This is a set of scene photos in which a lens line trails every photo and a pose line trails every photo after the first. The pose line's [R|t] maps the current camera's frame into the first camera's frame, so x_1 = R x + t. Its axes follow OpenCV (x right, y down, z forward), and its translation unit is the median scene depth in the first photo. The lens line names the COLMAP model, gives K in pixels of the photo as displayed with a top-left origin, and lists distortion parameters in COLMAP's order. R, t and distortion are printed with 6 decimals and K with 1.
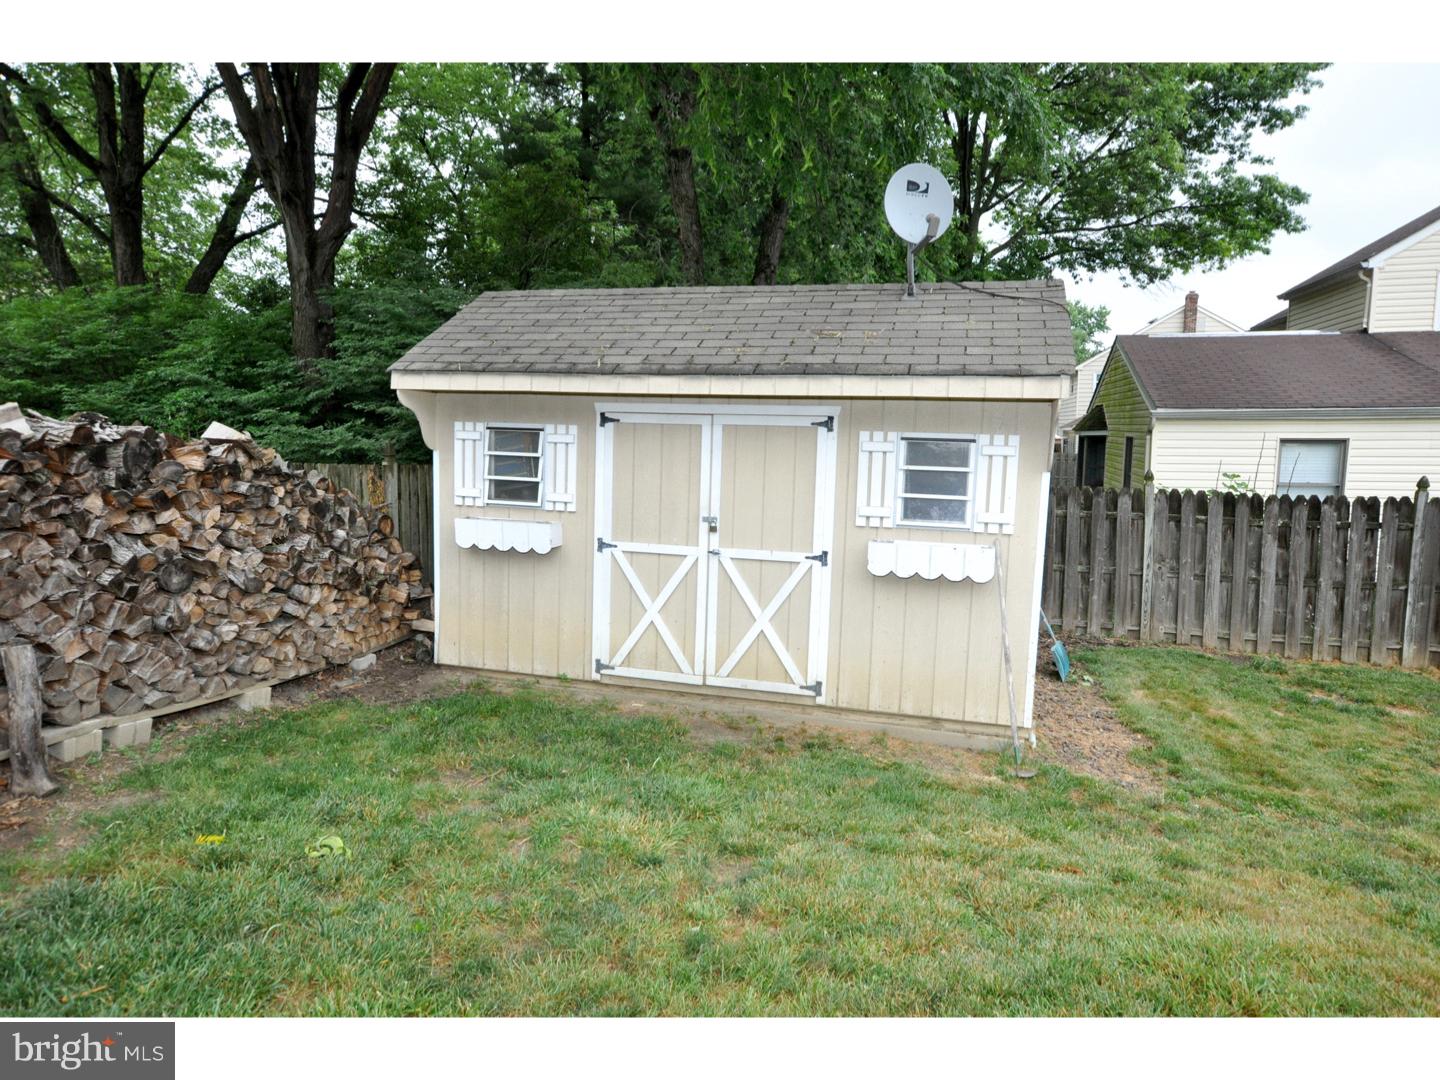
lens RADIAL K [[889.5, 0, 720.9], [0, 889.5, 535.7], [0, 0, 1]] dist [-0.017065, 0.000214]
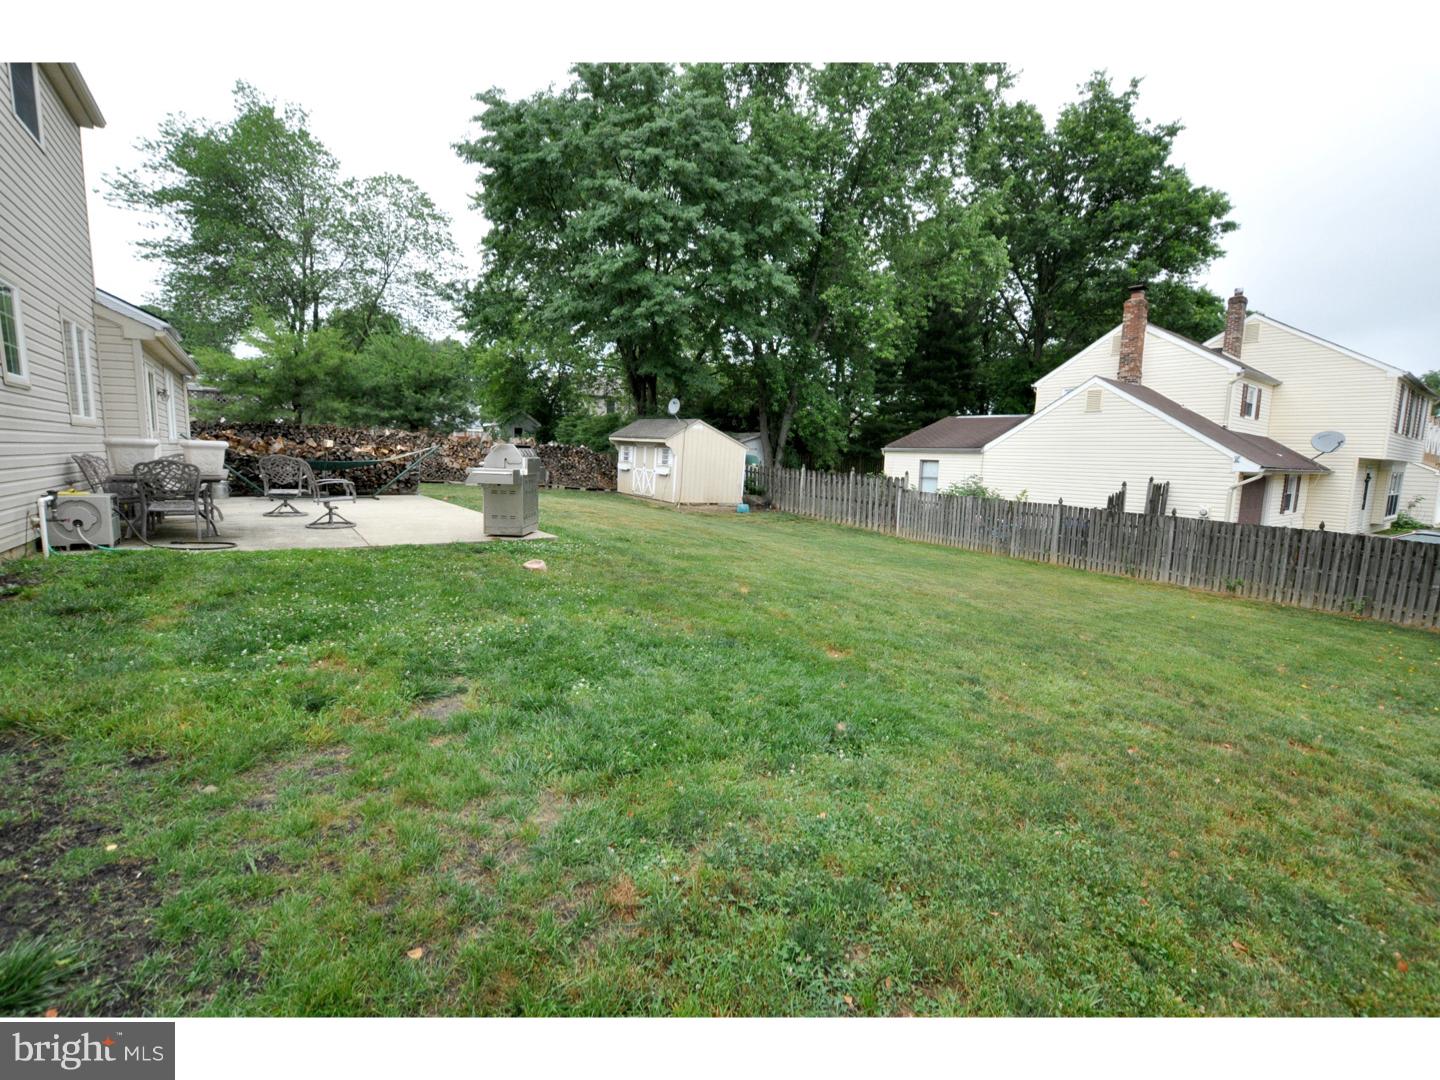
lens RADIAL K [[631.8, 0, 721.8], [0, 631.8, 539.4], [0, 0, 1]] dist [-0.032401, 0.002099]
pose [[0.777305, 0.105624, -0.620194, 2.684686], [-0.104627, 0.993781, 0.038118, 0.233040], [0.620364, 0.035260, 0.783521, -1.649402]]
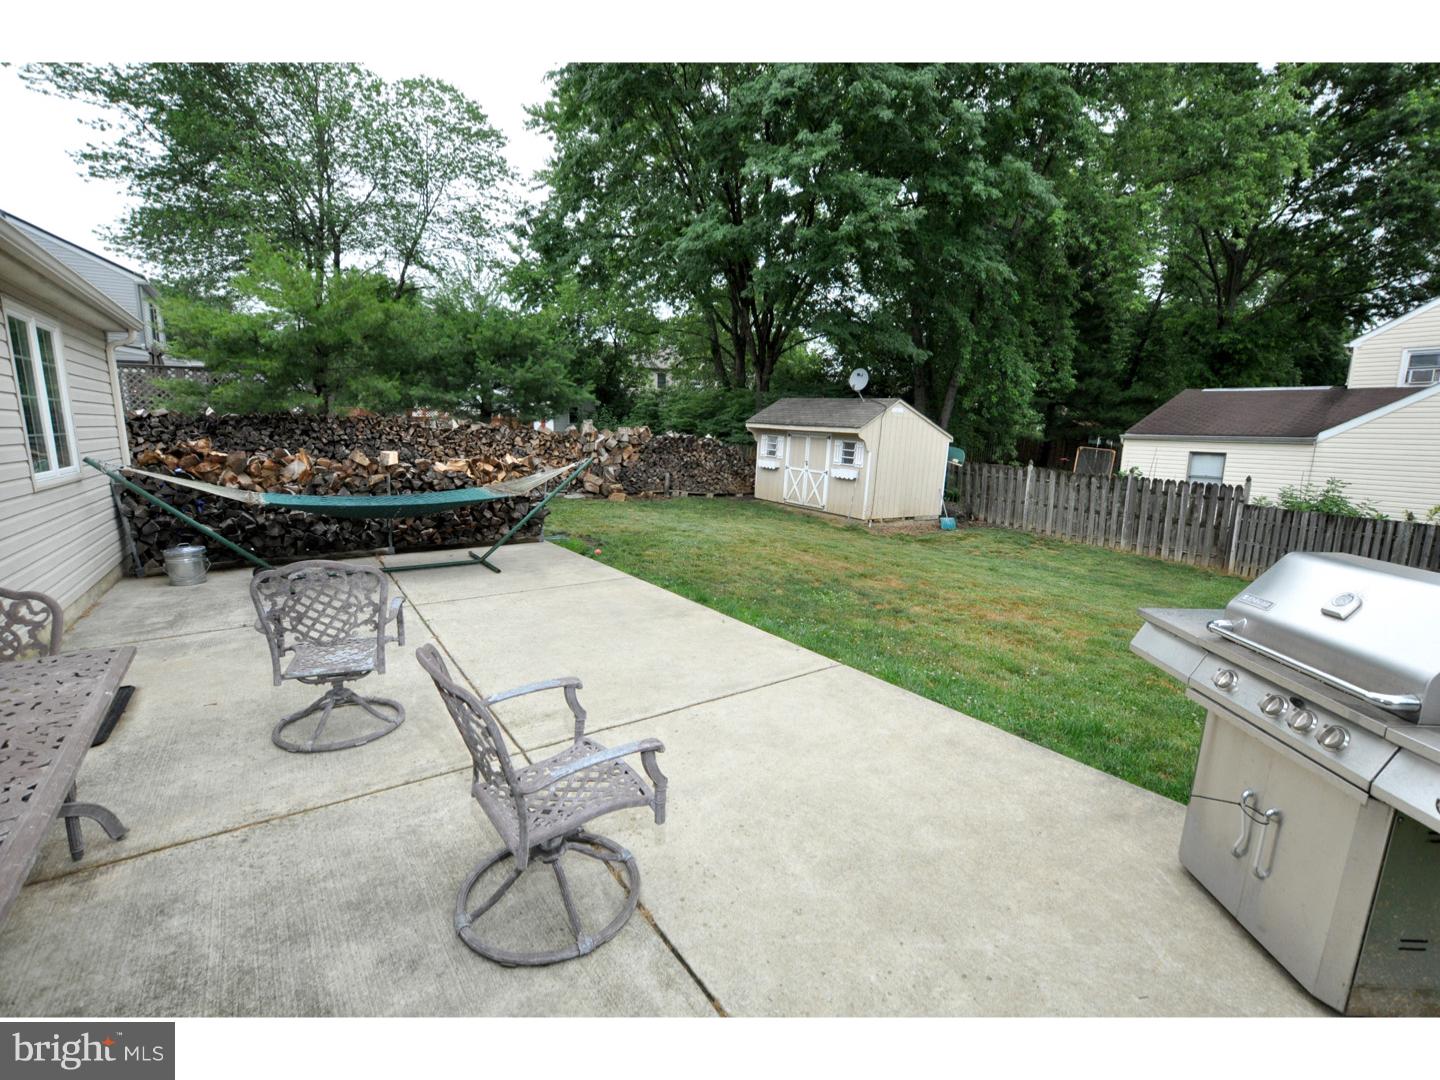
lens RADIAL K [[631.8, 0, 721.0], [0, 631.8, 539.8], [0, 0, 1]] dist [-0.032401, 0.002099]
pose [[0.765029, 0.124110, -0.631923, 1.420185], [-0.092488, 0.992256, 0.082911, 0.120277], [0.637320, -0.004984, 0.770583, -1.304875]]
